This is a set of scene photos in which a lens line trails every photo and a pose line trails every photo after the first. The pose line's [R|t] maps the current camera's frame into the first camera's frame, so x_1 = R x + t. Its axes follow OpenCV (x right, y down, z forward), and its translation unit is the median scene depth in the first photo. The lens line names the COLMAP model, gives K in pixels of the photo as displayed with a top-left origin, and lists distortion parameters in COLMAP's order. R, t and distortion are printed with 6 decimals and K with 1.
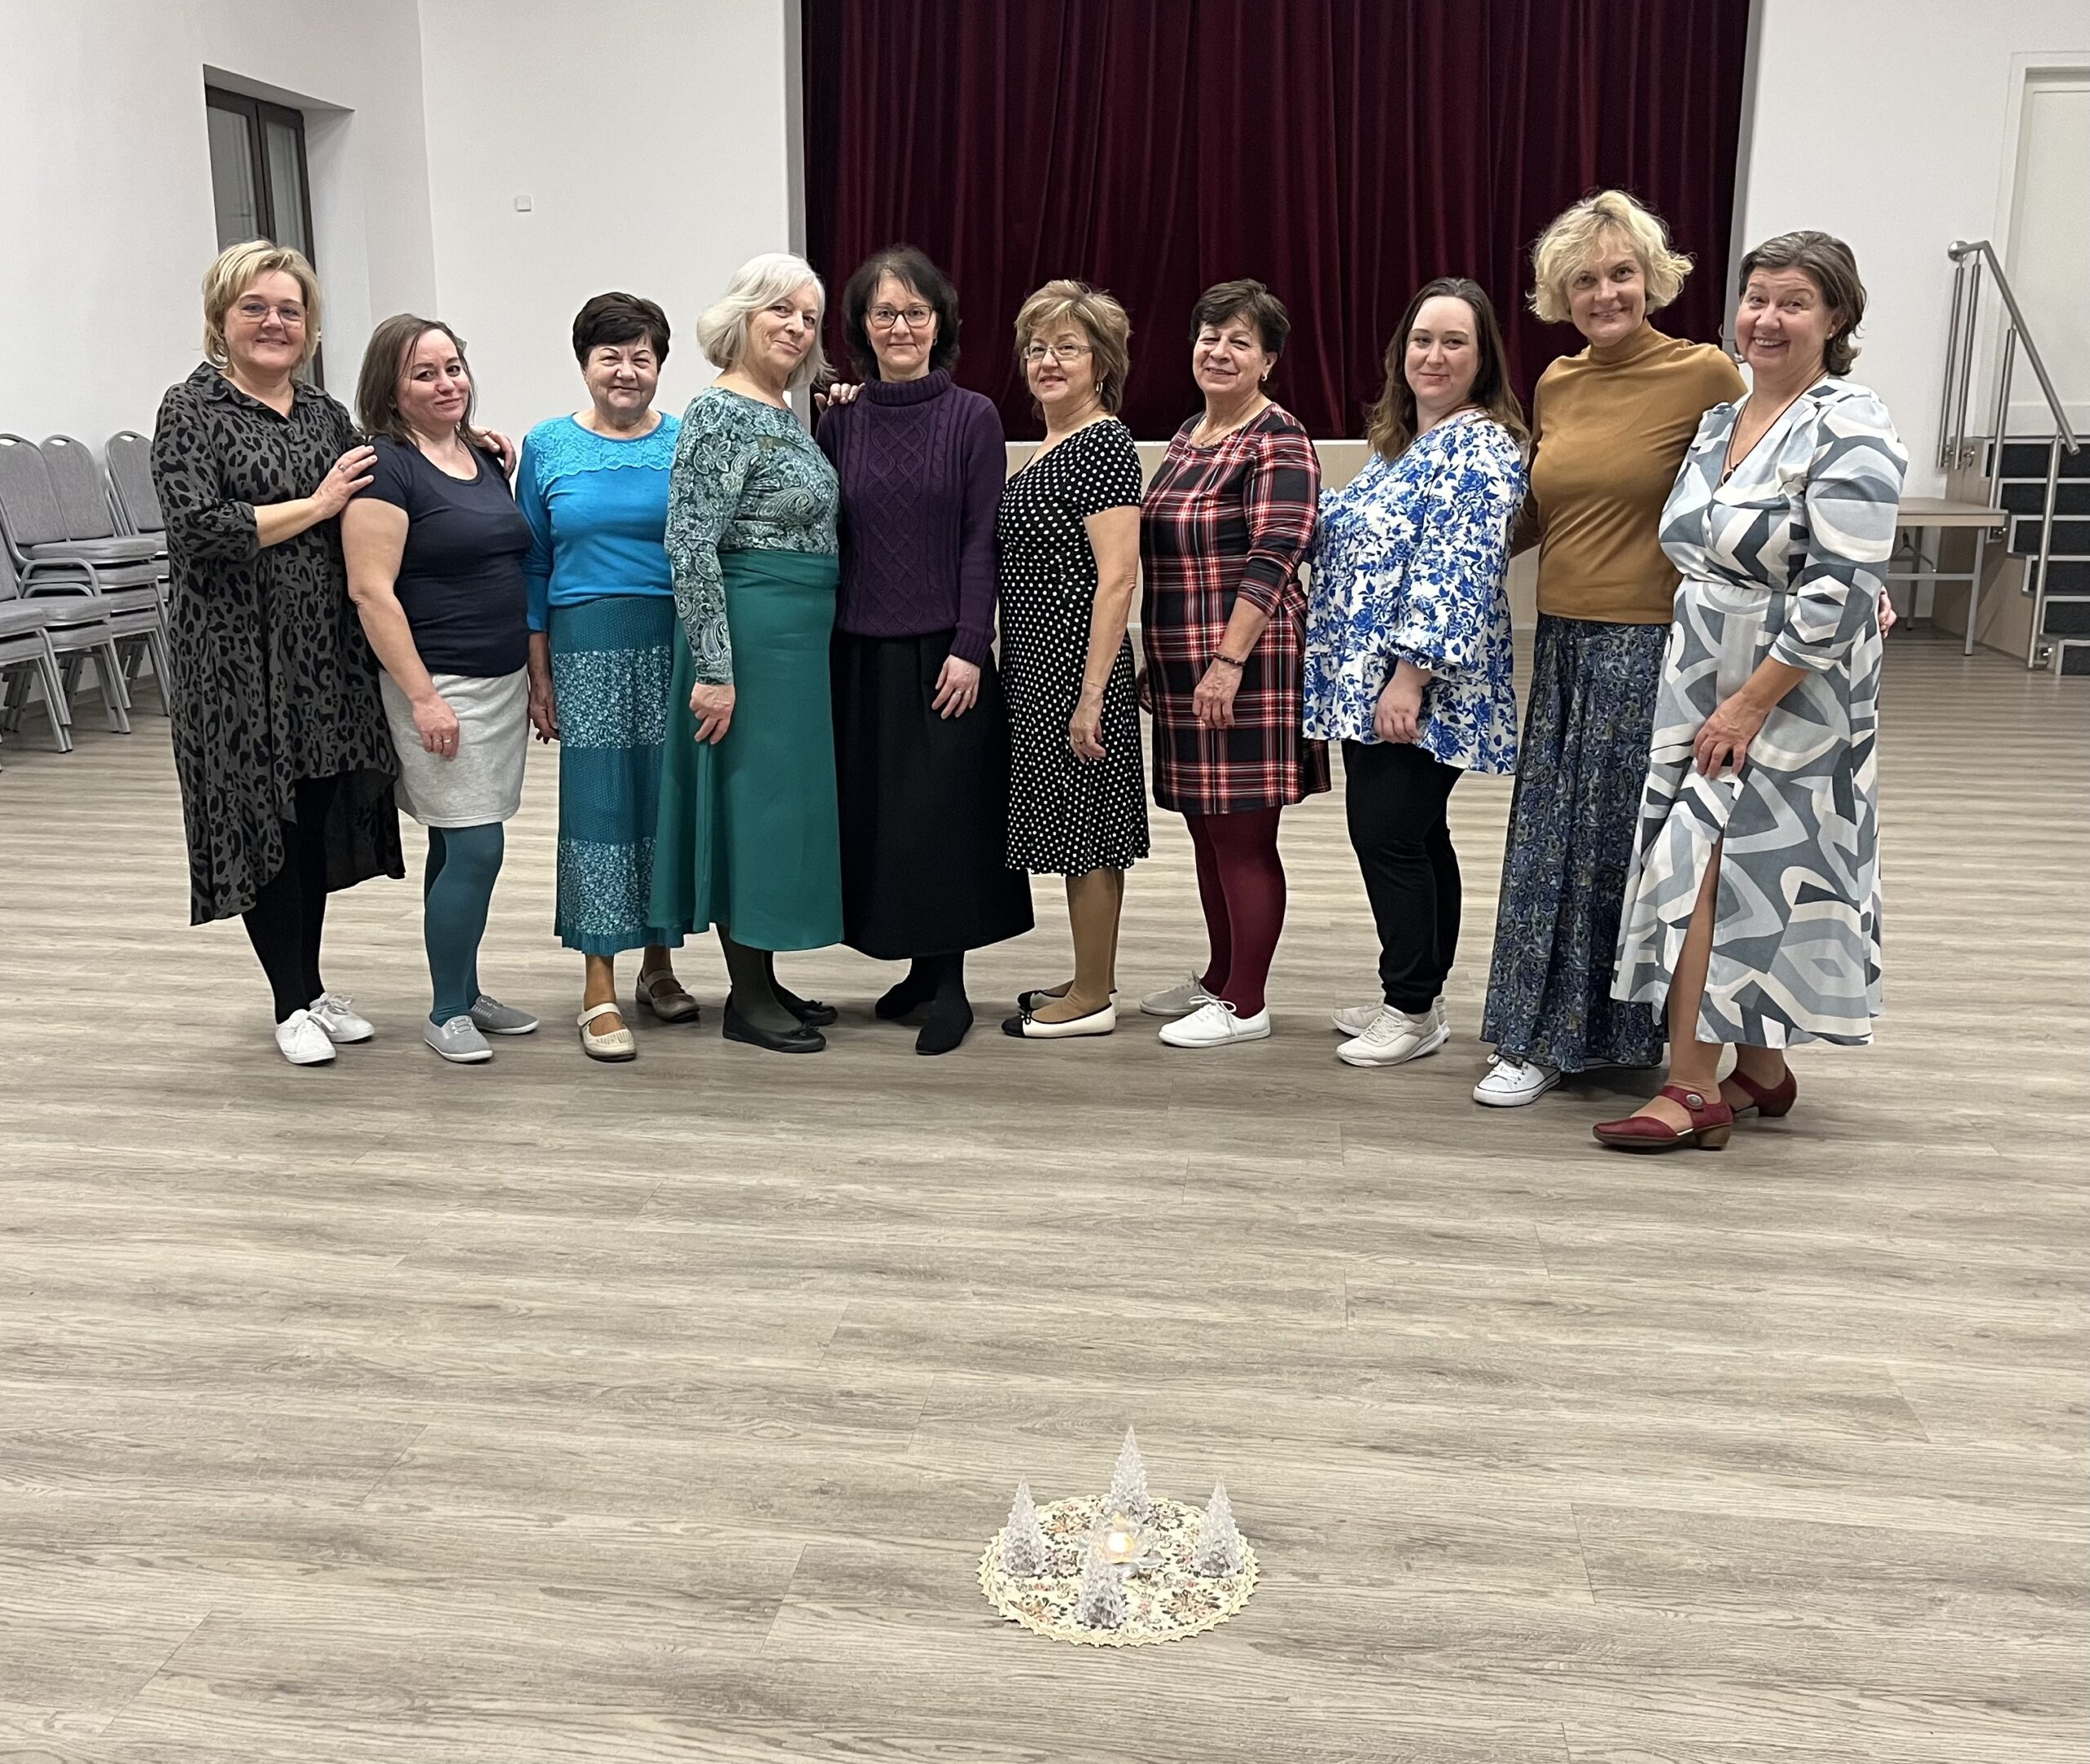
lens RADIAL K [[1786.8, 0, 1045.0], [0, 1786.8, 882.0], [0, 0, 1]] dist [-0.005115, 0.003267]
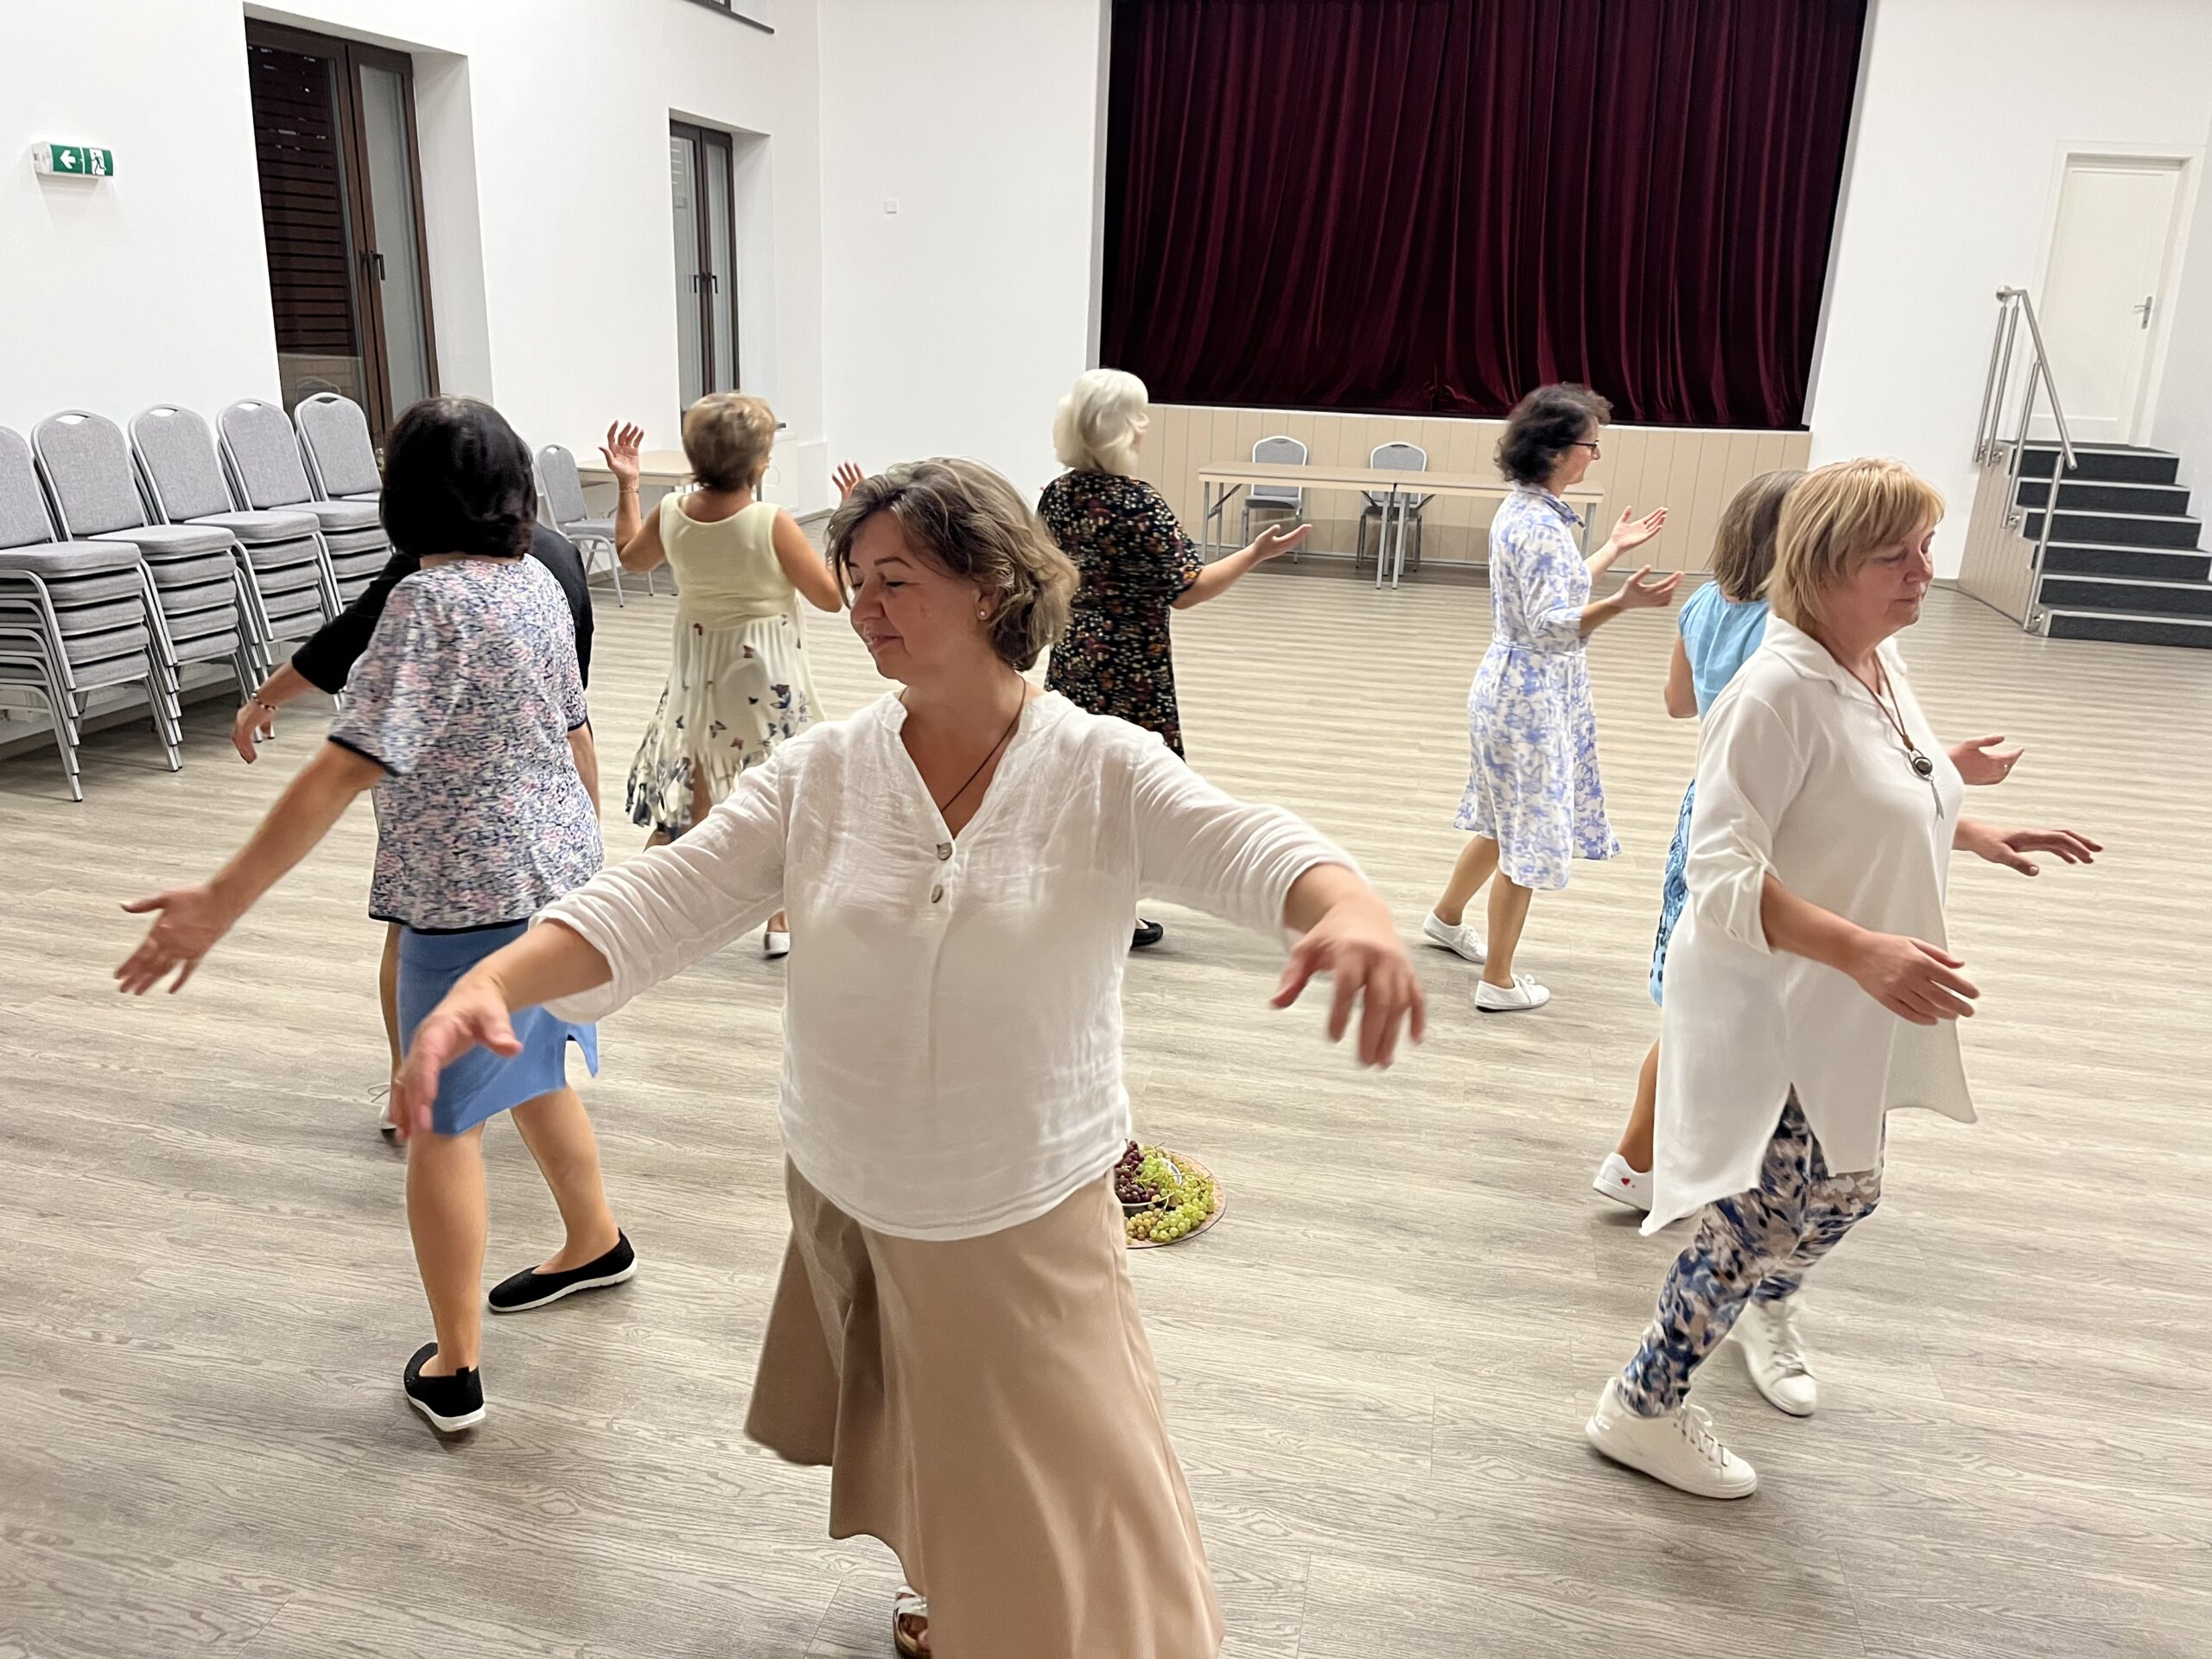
lens RADIAL K [[1701.3, 0, 1106.0], [0, 1701.3, 829.5], [0, 0, 1]] dist [0.007899, -0.121308]
pose [[0.997273, 0.063265, -0.037991, -0.106944], [-0.057992, 0.990242, 0.126718, -0.169570], [0.045637, -0.124169, 0.991211, -0.488531]]
